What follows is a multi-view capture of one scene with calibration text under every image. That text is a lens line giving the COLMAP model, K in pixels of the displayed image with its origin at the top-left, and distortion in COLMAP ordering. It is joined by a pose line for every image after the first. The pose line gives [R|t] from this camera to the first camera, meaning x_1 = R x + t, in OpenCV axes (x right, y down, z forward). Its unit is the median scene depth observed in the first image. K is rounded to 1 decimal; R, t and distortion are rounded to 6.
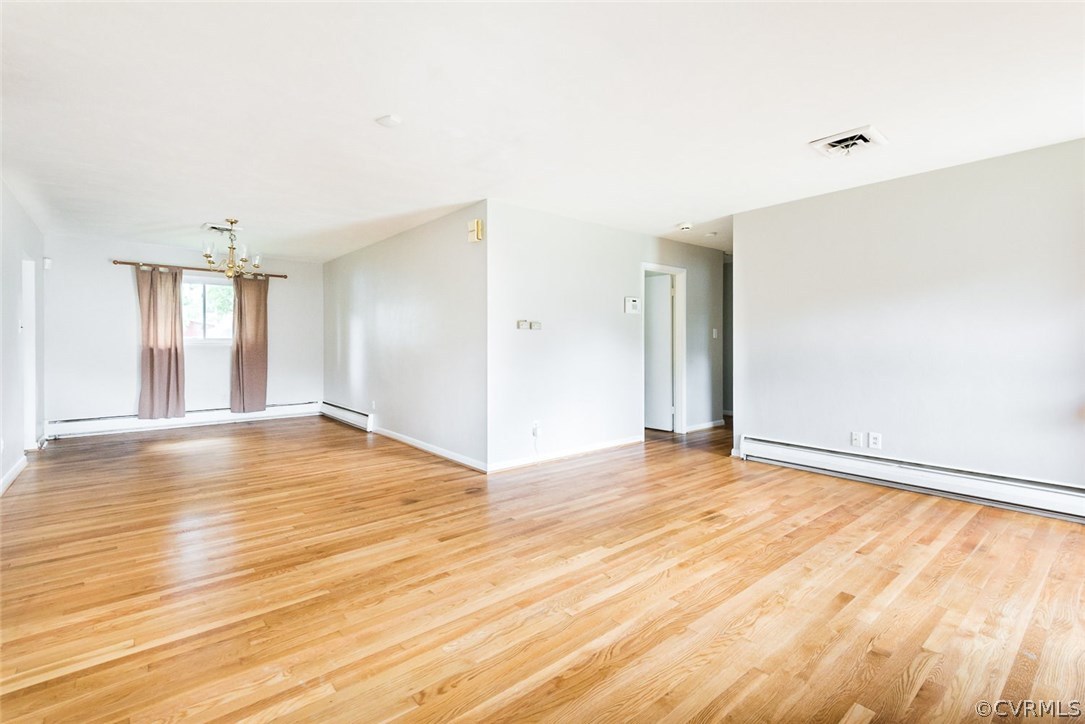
lens RADIAL K [[491.0, 0, 540.6], [0, 491.0, 334.5], [0, 0, 1]] dist [0.001789, -0.000163]
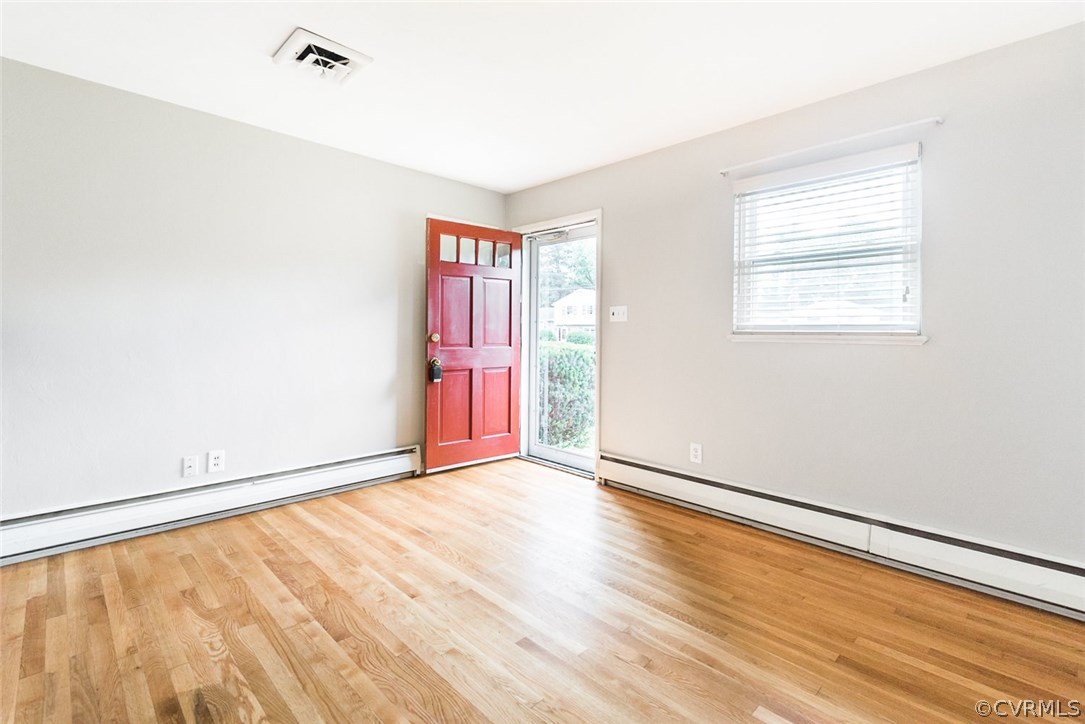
lens RADIAL K [[491.0, 0, 540.6], [0, 491.0, 334.5], [0, 0, 1]] dist [0.001789, -0.000163]
pose [[-0.079214, -0.002558, 0.996854, -0.131061], [-0.025615, 0.999672, 0.000530, 0.013057], [-0.996529, -0.025493, -0.079253, 0.724871]]
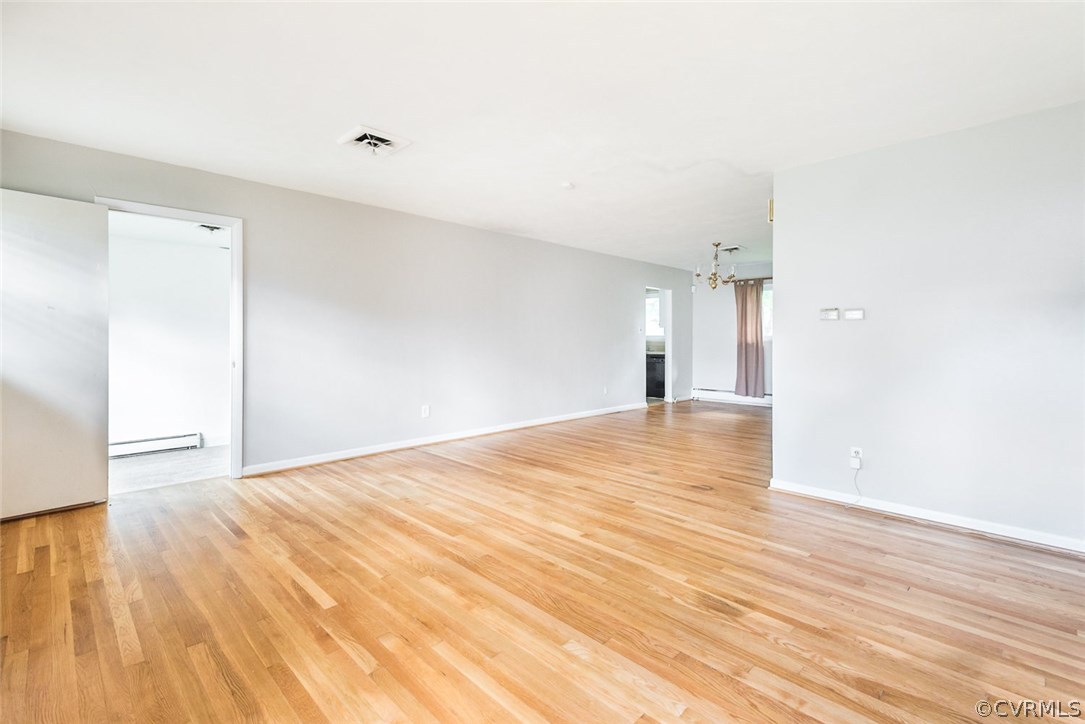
lens RADIAL K [[491.0, 0, 540.6], [0, 491.0, 334.5], [0, 0, 1]] dist [0.001789, -0.000163]
pose [[0.090245, -0.005788, -0.995903, 0.989239], [0.012043, 0.999916, -0.004721, 0.009722], [0.995847, -0.011568, 0.090307, 0.697948]]
